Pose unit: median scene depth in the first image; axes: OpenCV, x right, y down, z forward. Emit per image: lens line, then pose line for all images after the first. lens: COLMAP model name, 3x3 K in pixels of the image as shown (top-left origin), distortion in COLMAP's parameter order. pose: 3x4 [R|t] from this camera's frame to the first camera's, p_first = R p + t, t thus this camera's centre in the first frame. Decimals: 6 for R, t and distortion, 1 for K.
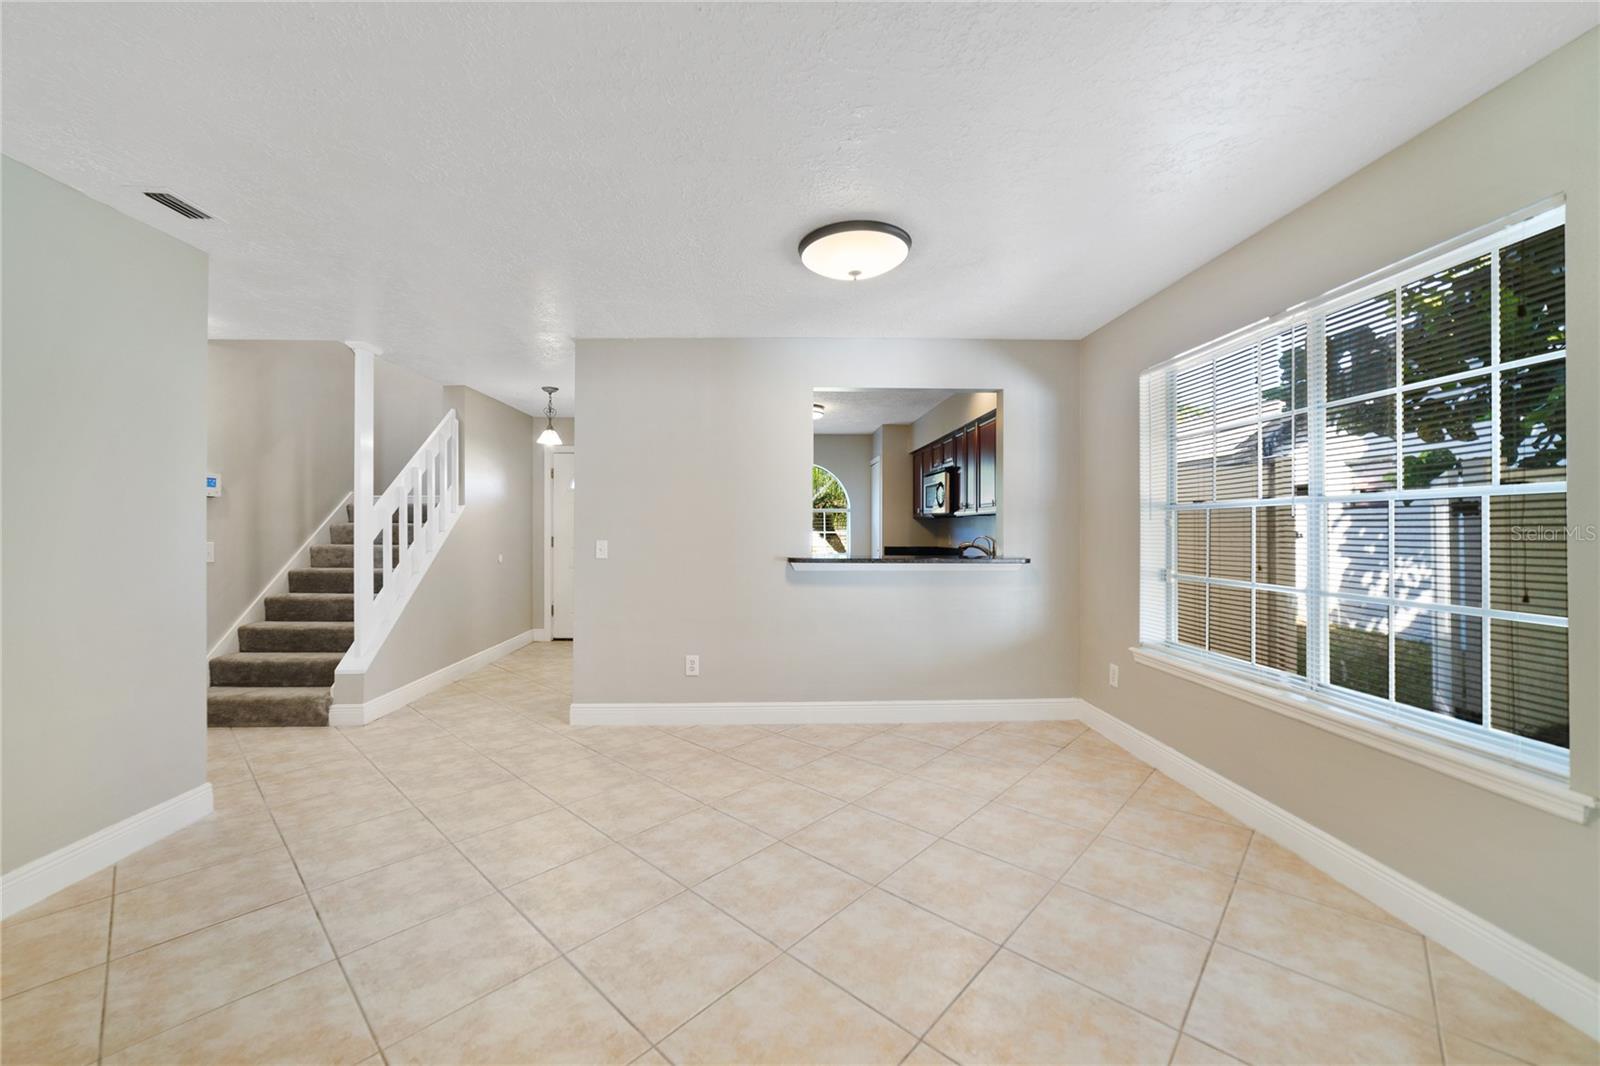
lens RADIAL K [[623.2, 0, 786.5], [0, 623.2, 527.0], [0, 0, 1]] dist [-0.019239, 0.005907]
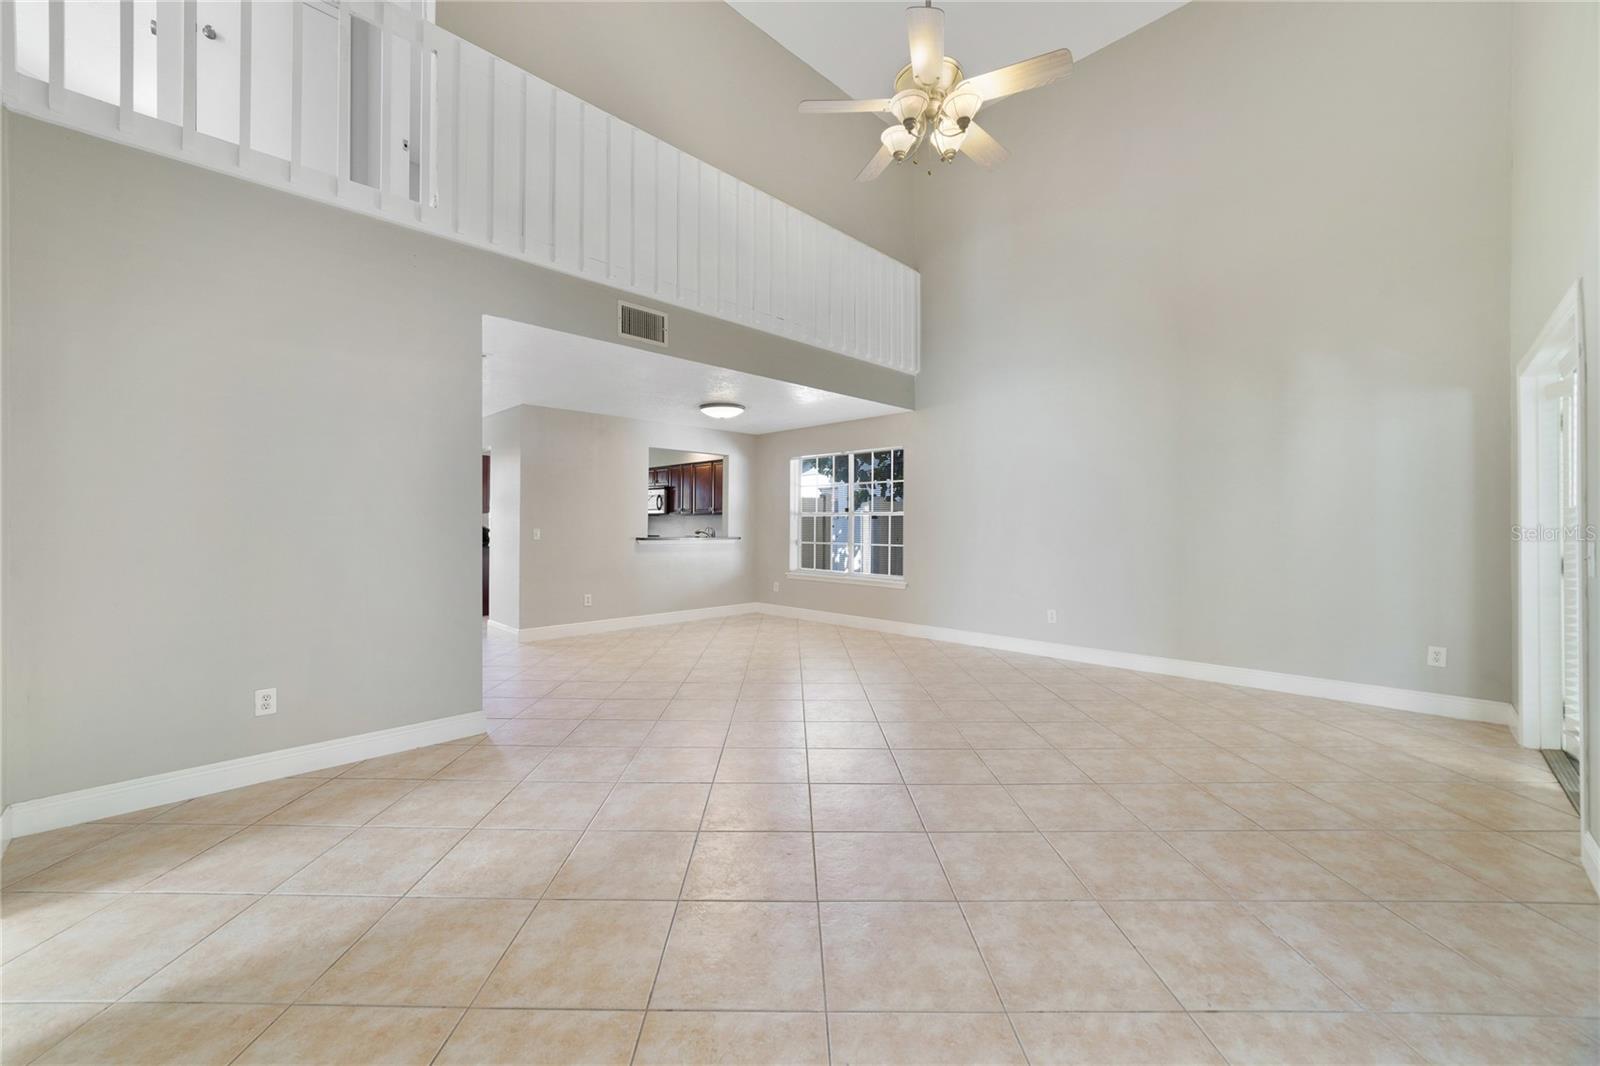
lens RADIAL K [[623.2, 0, 786.5], [0, 623.2, 527.0], [0, 0, 1]] dist [-0.019239, 0.005907]
pose [[0.724855, -0.003618, 0.688892, -0.849609], [-0.006030, 0.999915, 0.011596, -0.007070], [-0.688875, -0.012560, 0.724771, -0.583946]]
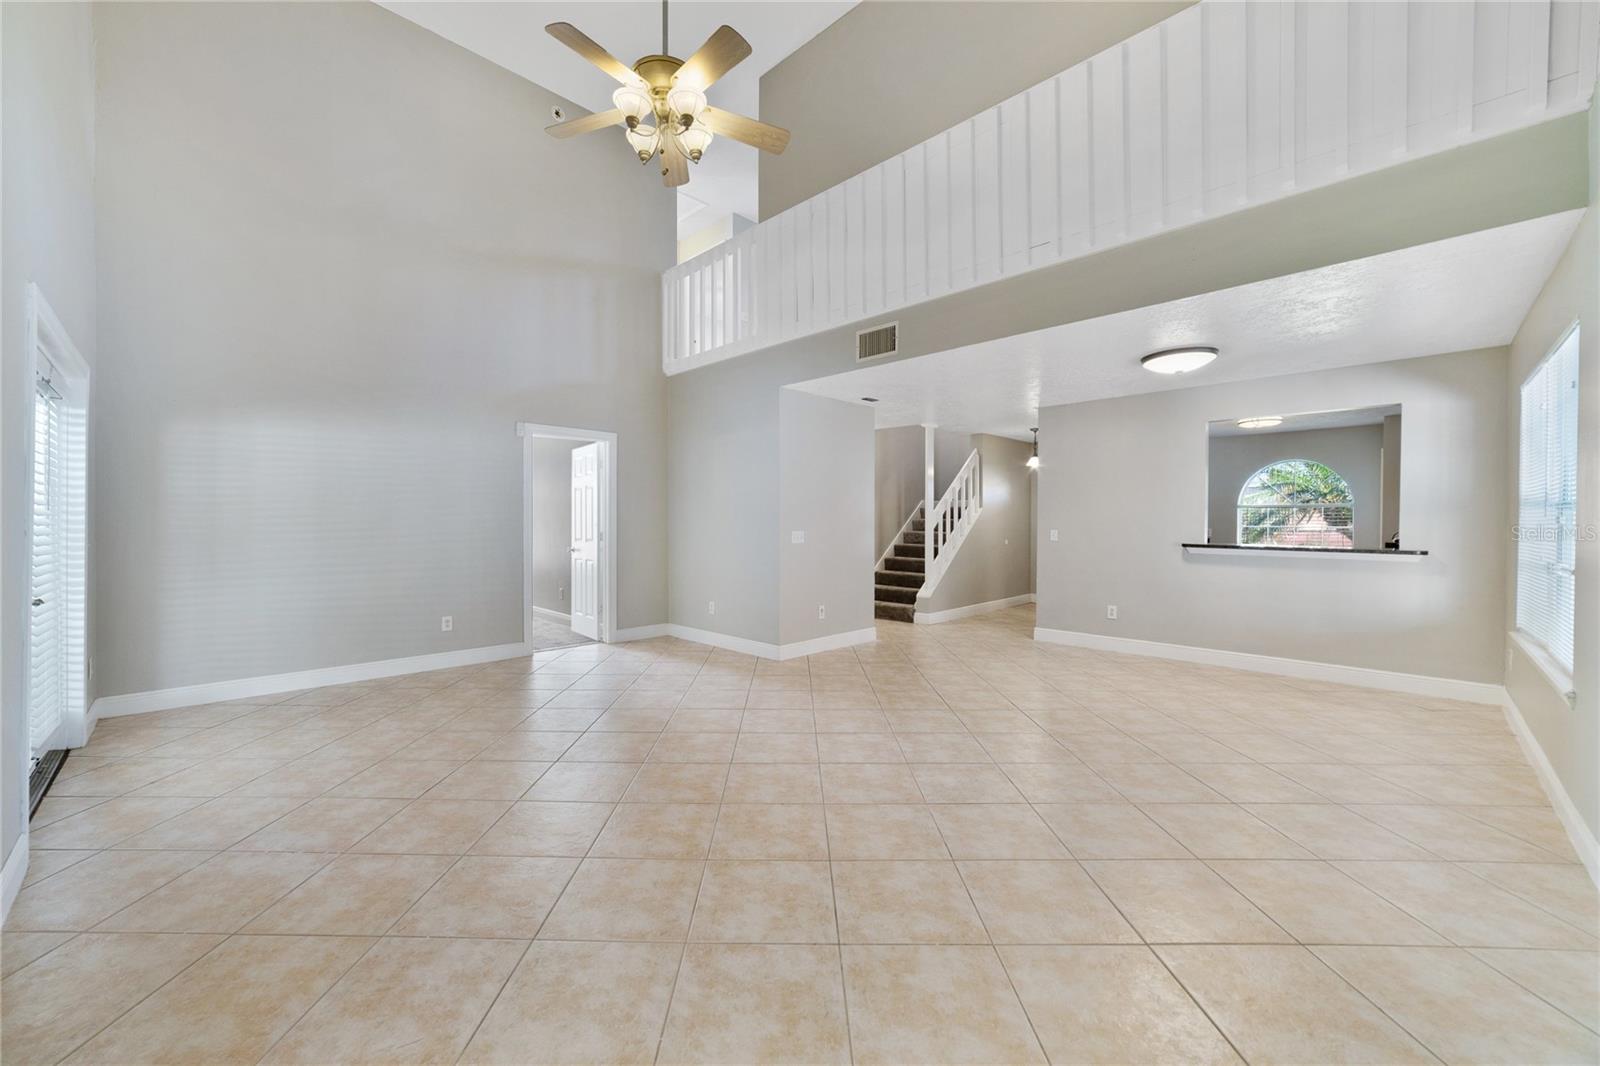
lens RADIAL K [[623.2, 0, 786.5], [0, 623.2, 527.0], [0, 0, 1]] dist [-0.019239, 0.005907]
pose [[0.681228, 0.009155, -0.732014, 0.376876], [0.001707, 0.999899, 0.014093, -0.009875], [0.732070, -0.010850, 0.681143, -0.563413]]
